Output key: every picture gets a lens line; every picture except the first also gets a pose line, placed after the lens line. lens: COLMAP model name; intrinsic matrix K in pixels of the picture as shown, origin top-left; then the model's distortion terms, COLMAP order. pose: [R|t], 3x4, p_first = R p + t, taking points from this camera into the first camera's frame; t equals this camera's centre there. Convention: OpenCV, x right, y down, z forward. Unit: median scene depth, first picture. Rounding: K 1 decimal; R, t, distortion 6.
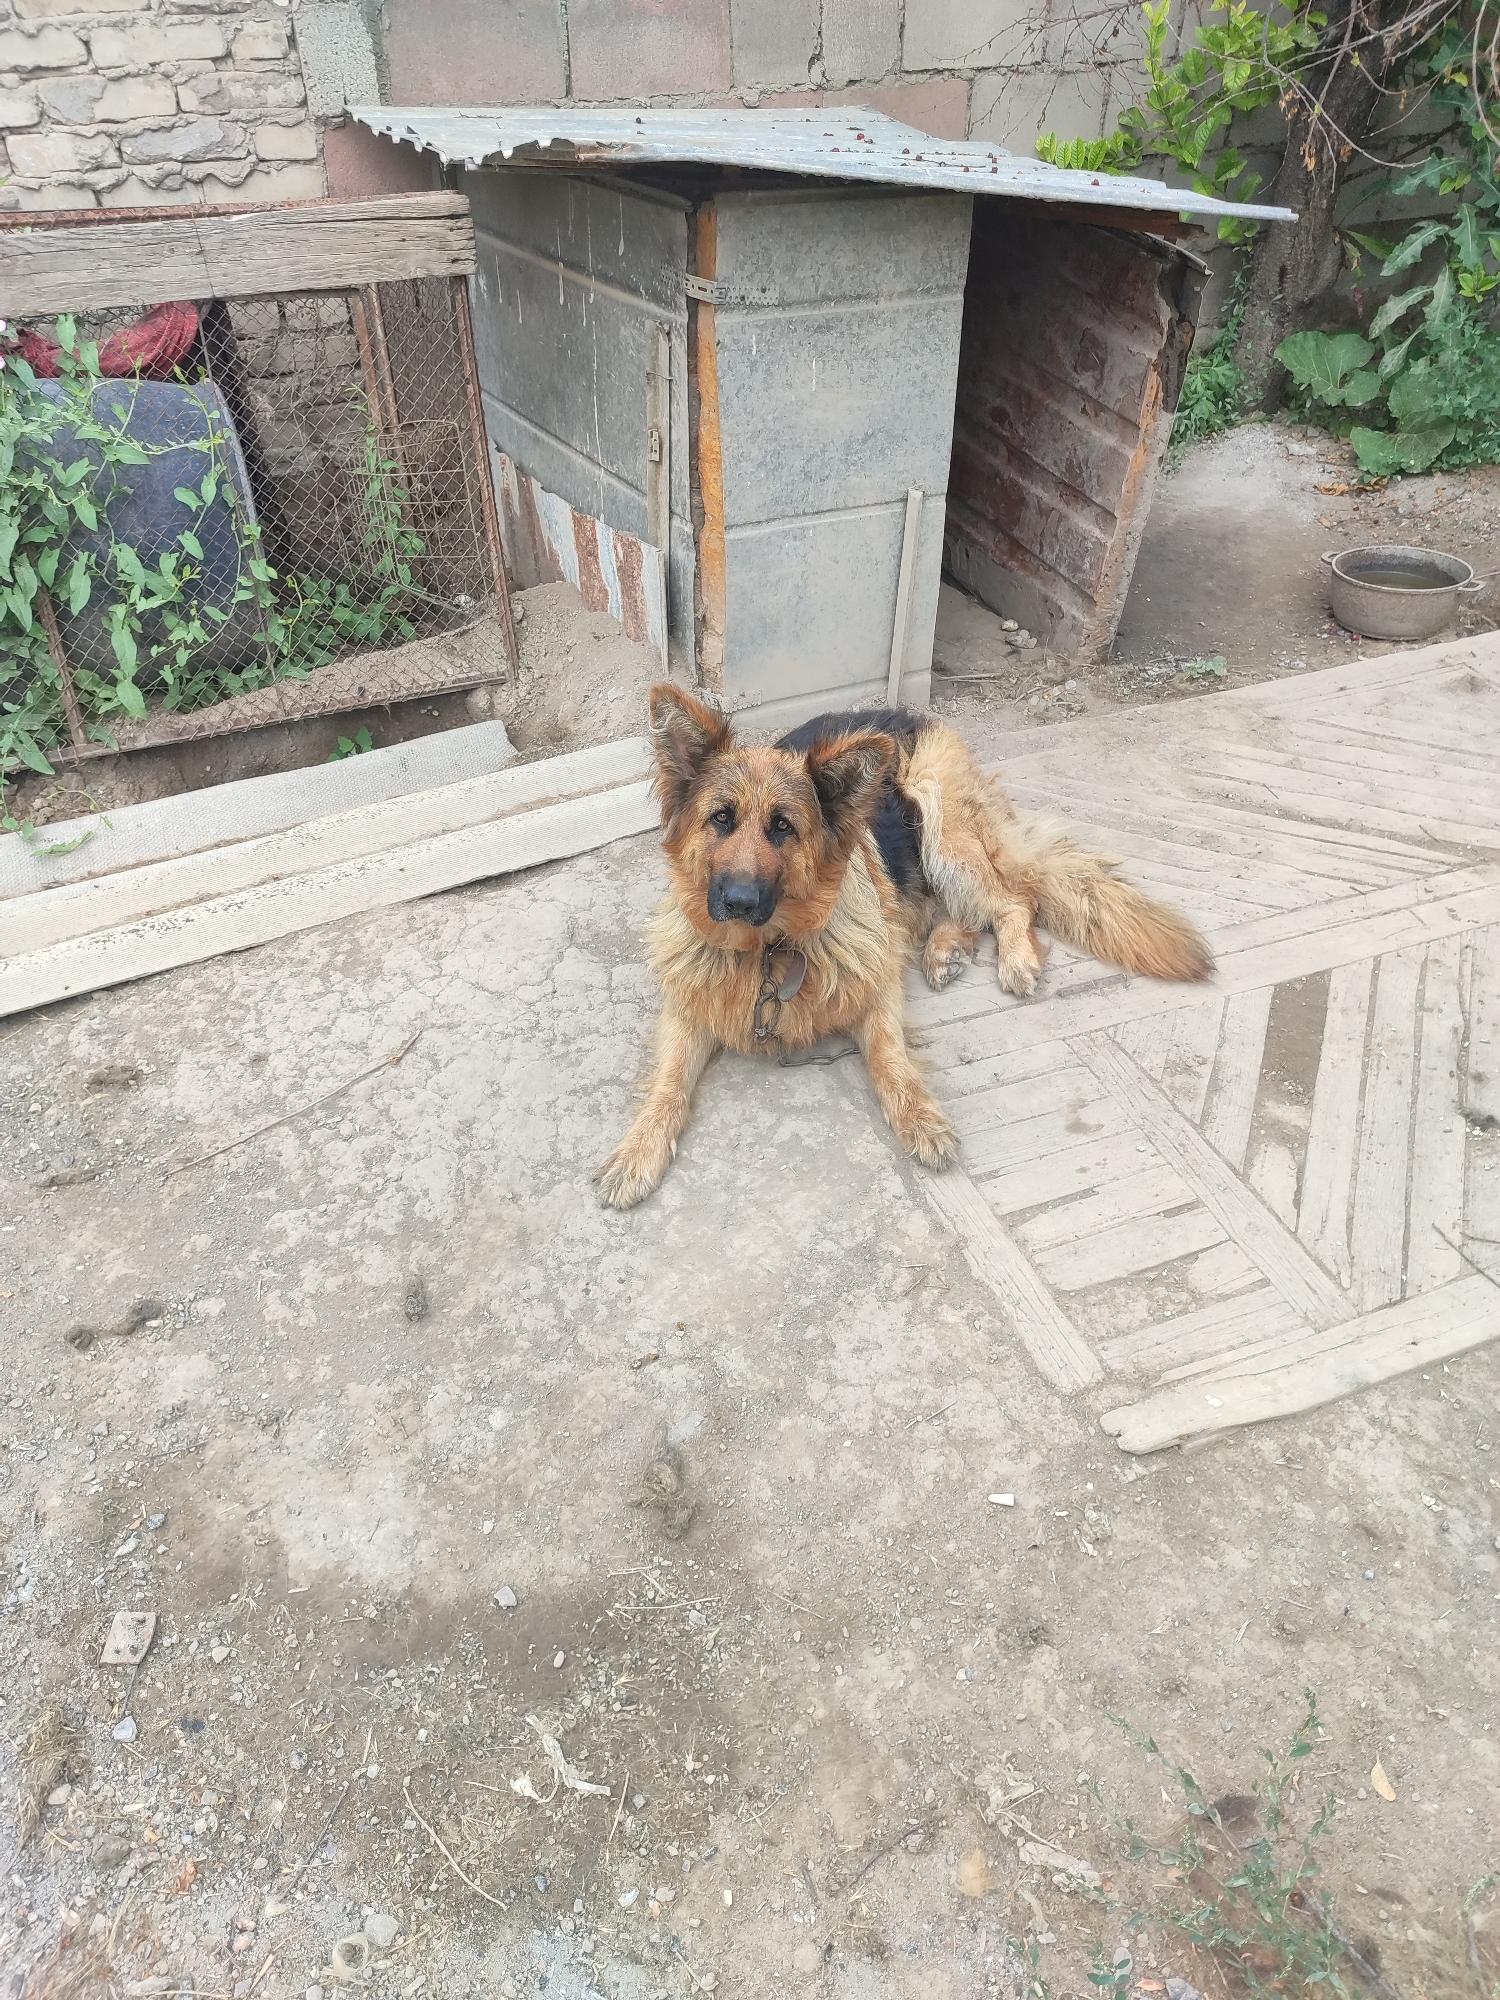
lens RADIAL K [[1449.3, 0, 743.9], [0, 1449.3, 1007.0], [0, 0, 1]] dist [0.013876, -0.014504]
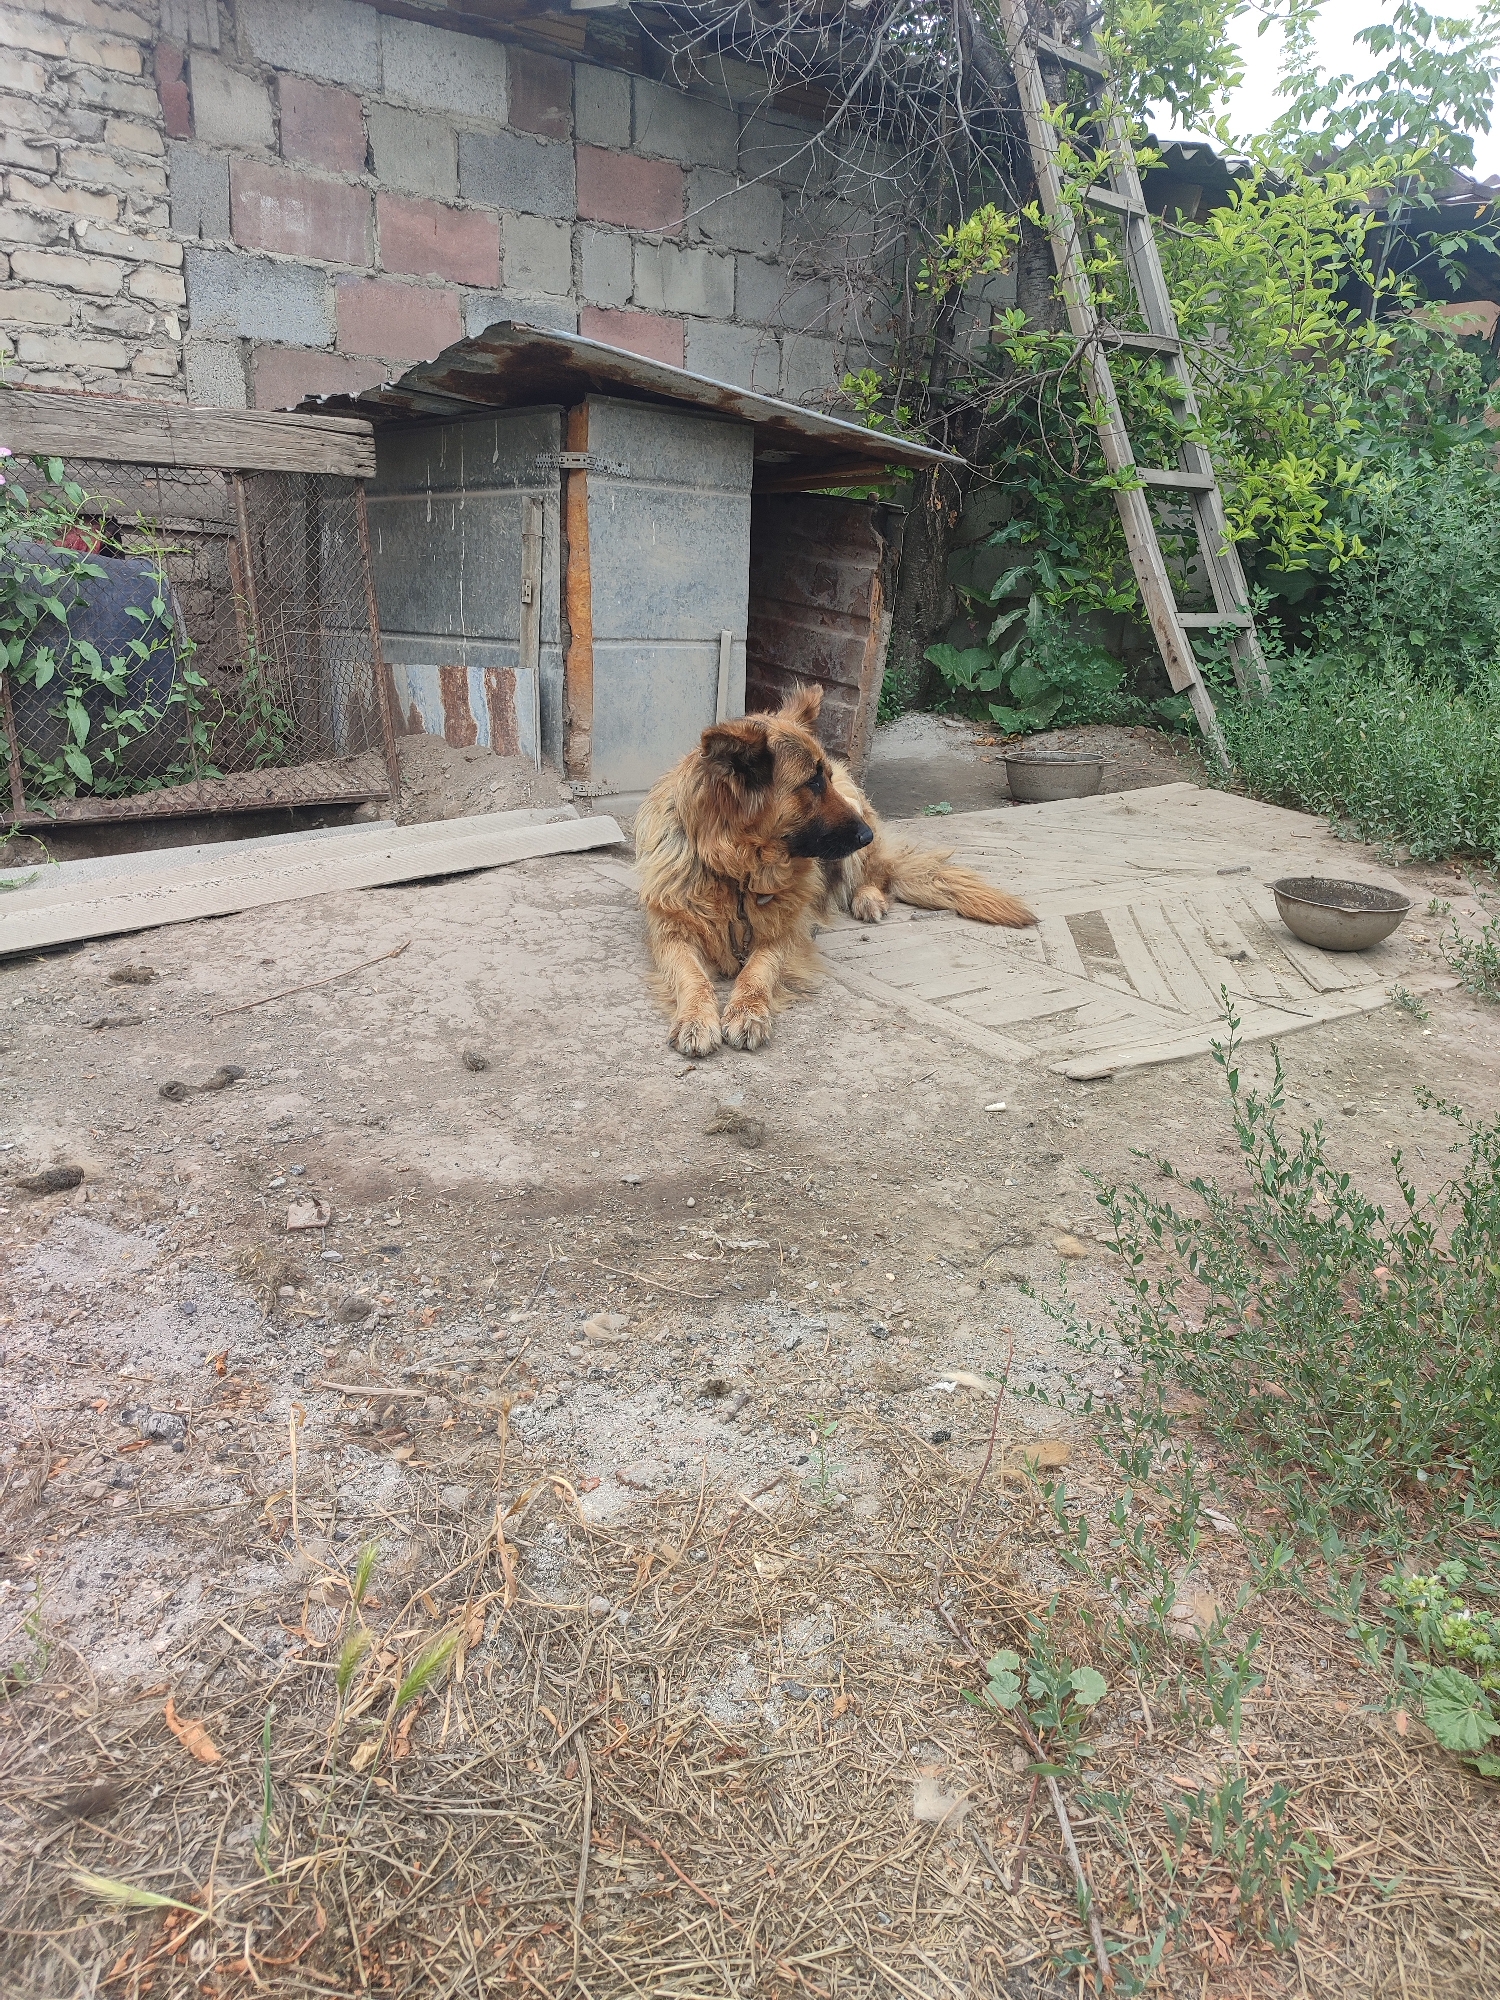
lens RADIAL K [[1449.3, 0, 743.9], [0, 1449.3, 1007.0], [0, 0, 1]] dist [0.013876, -0.014504]
pose [[0.965936, -0.042816, 0.255213, -0.214424], [0.128145, 0.935951, -0.327986, 0.391053], [-0.224823, 0.349518, 0.909556, -0.075949]]
